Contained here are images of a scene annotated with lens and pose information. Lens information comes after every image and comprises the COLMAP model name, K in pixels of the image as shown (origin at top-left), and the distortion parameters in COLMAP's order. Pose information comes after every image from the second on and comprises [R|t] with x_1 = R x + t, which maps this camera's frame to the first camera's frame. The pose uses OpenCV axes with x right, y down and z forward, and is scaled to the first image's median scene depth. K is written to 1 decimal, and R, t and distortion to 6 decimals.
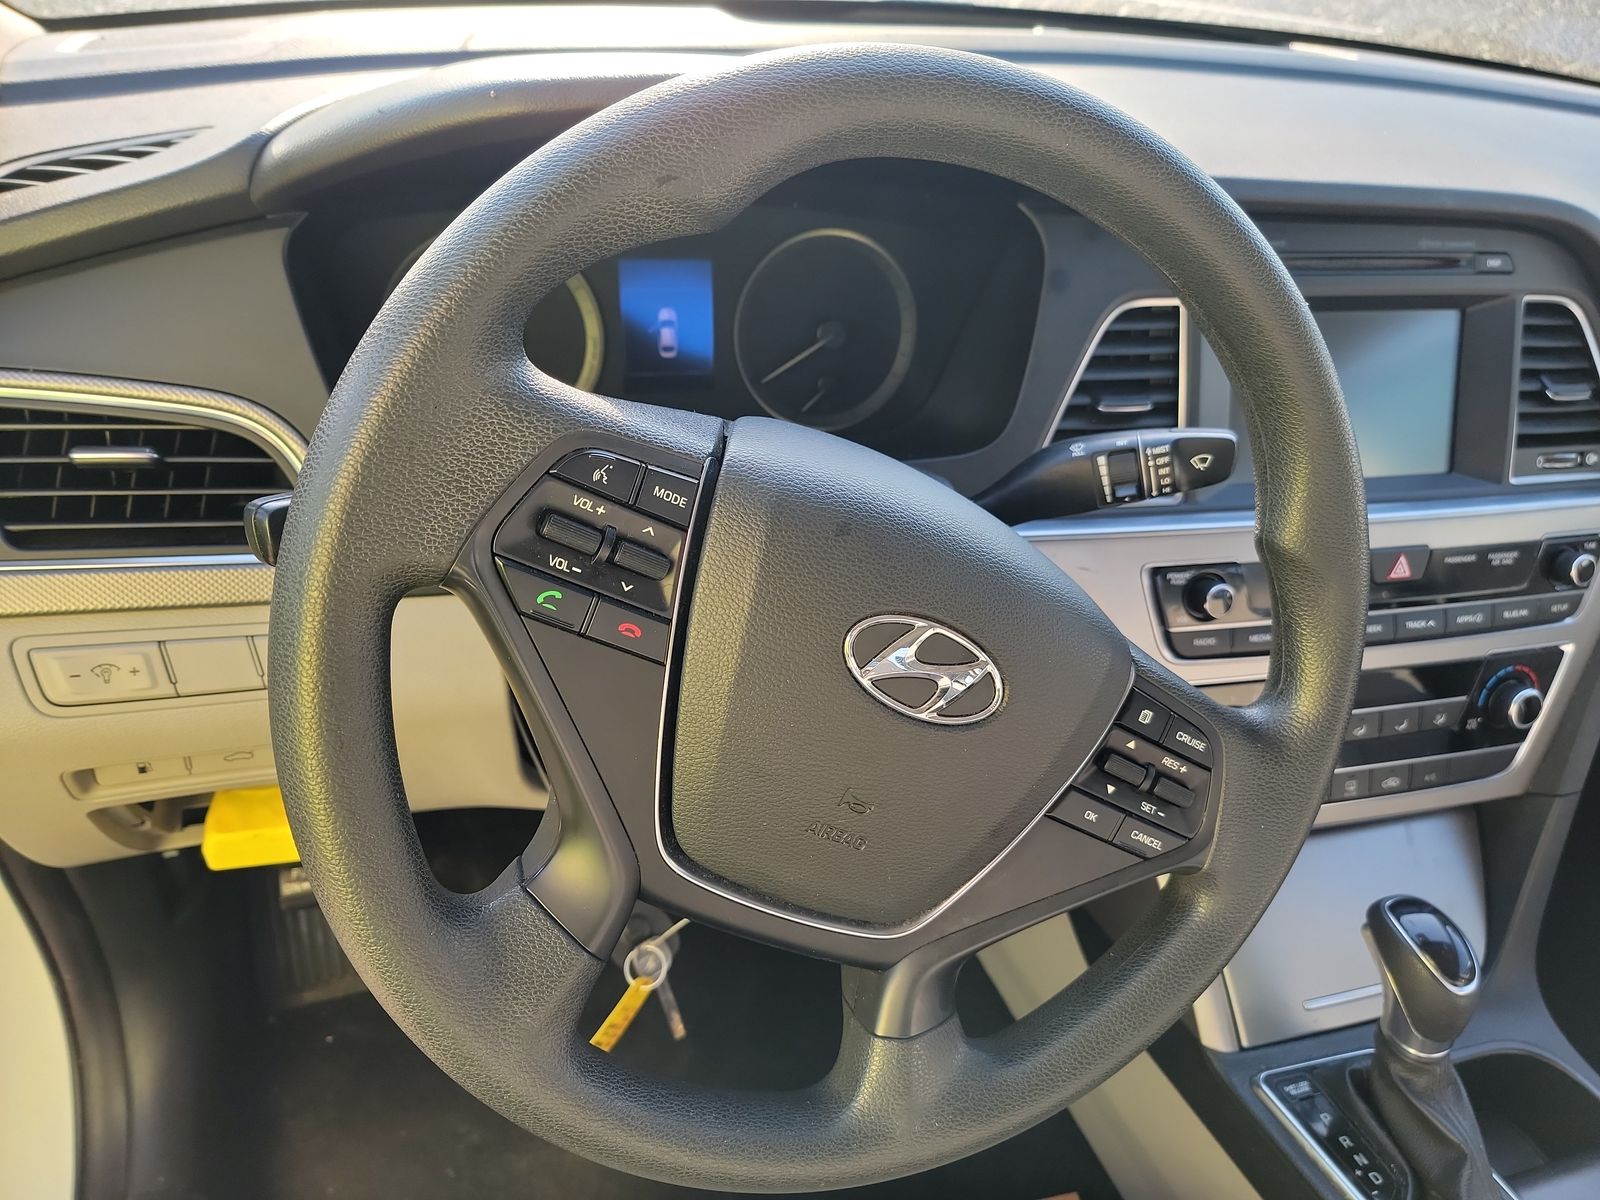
lens RADIAL K [[1107.5, 0, 815.2], [0, 1107.5, 619.7], [0, 0, 1]] dist [0.091825, -0.110383]
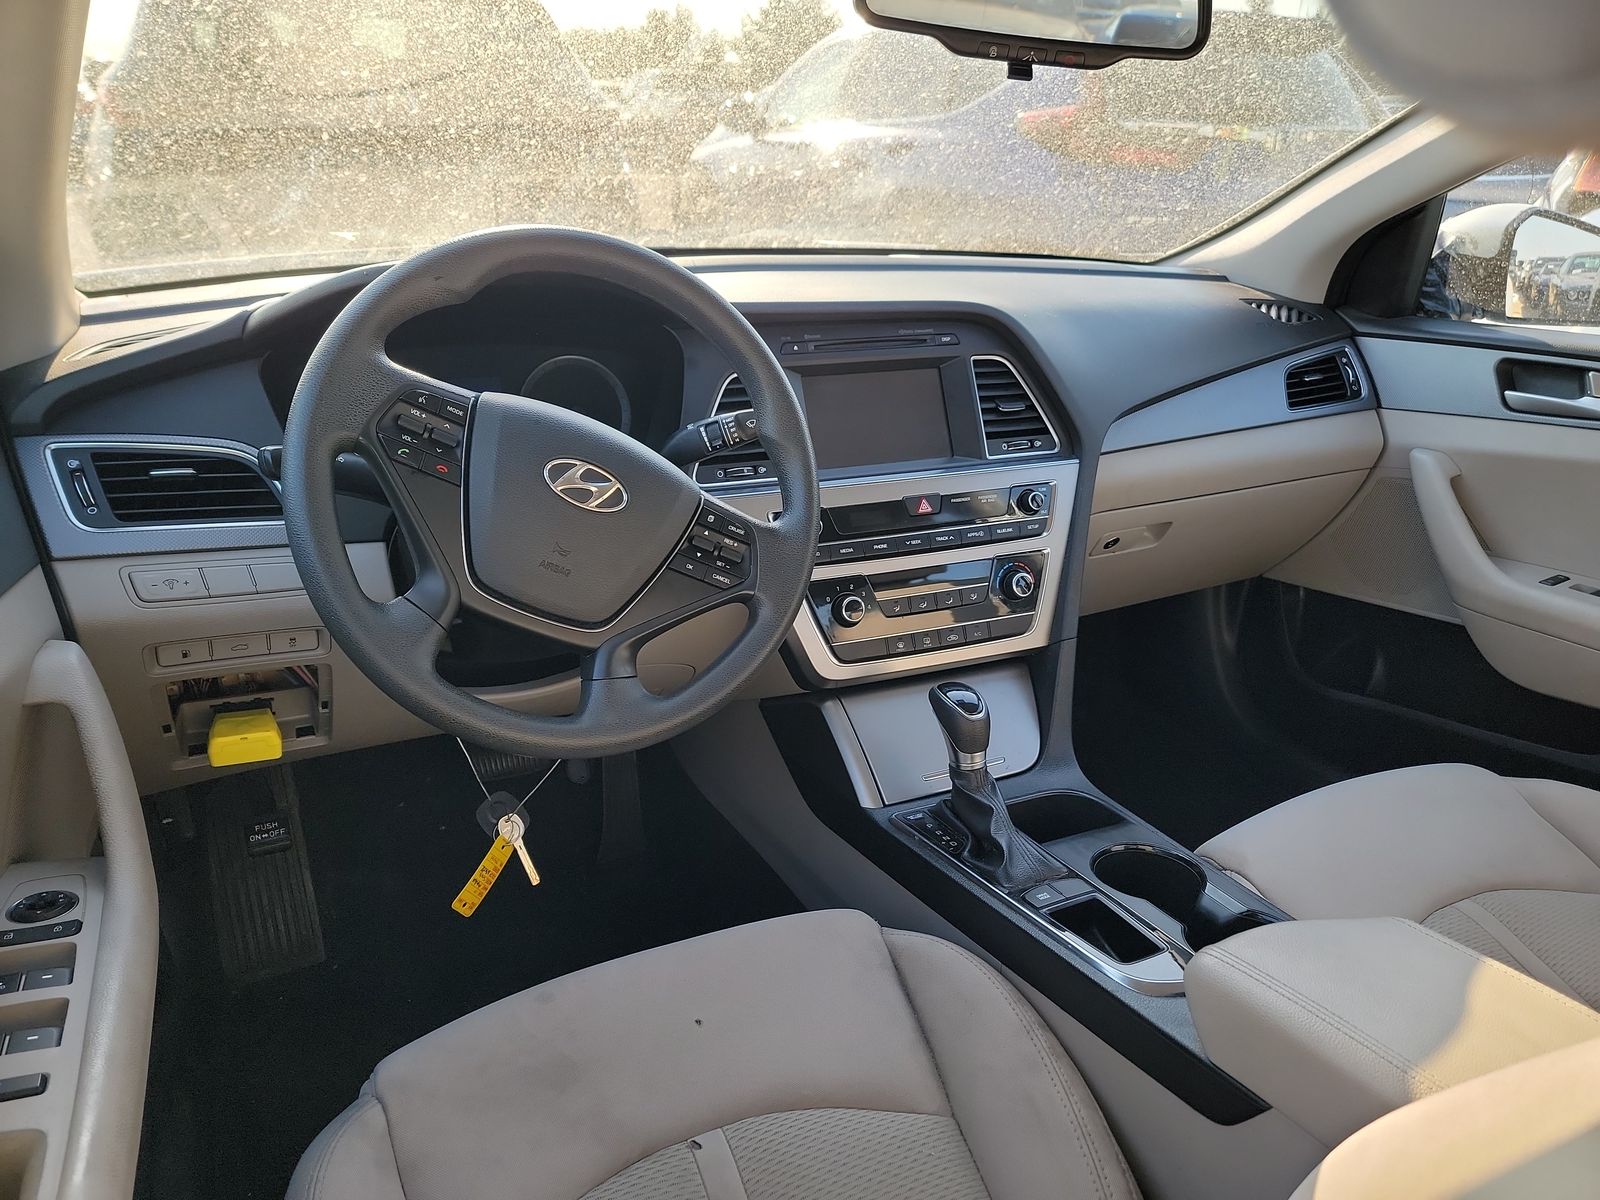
lens RADIAL K [[1107.5, 0, 815.2], [0, 1107.5, 619.7], [0, 0, 1]] dist [0.091825, -0.110383]
pose [[0.987674, -0.125522, 0.093514, 0.228679], [0.143020, 0.966469, -0.213266, 0.619729], [-0.063609, 0.224012, 0.972508, -0.822372]]
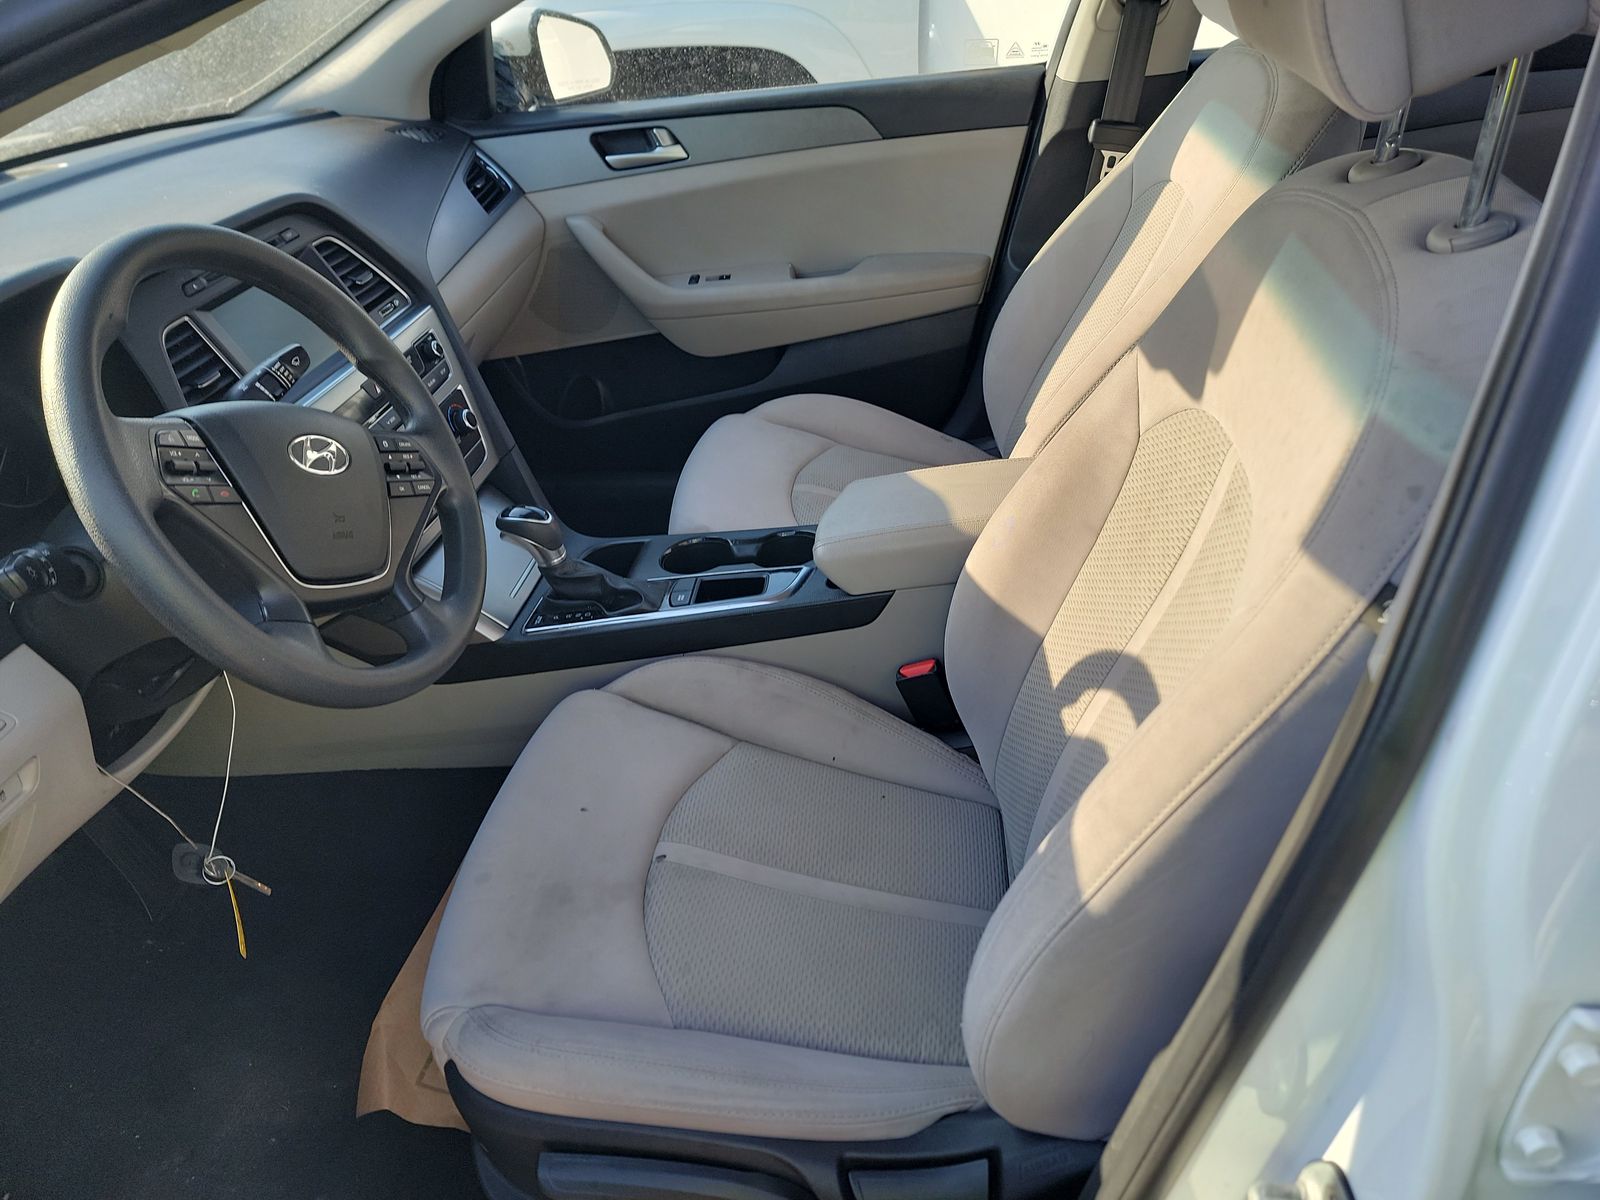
lens RADIAL K [[1107.5, 0, 815.2], [0, 1107.5, 619.7], [0, 0, 1]] dist [0.091825, -0.110383]
pose [[0.396900, -0.617082, 0.679471, -0.964569], [0.619605, 0.726282, 0.297664, 0.177050], [-0.677170, 0.302861, 0.670608, -0.881326]]
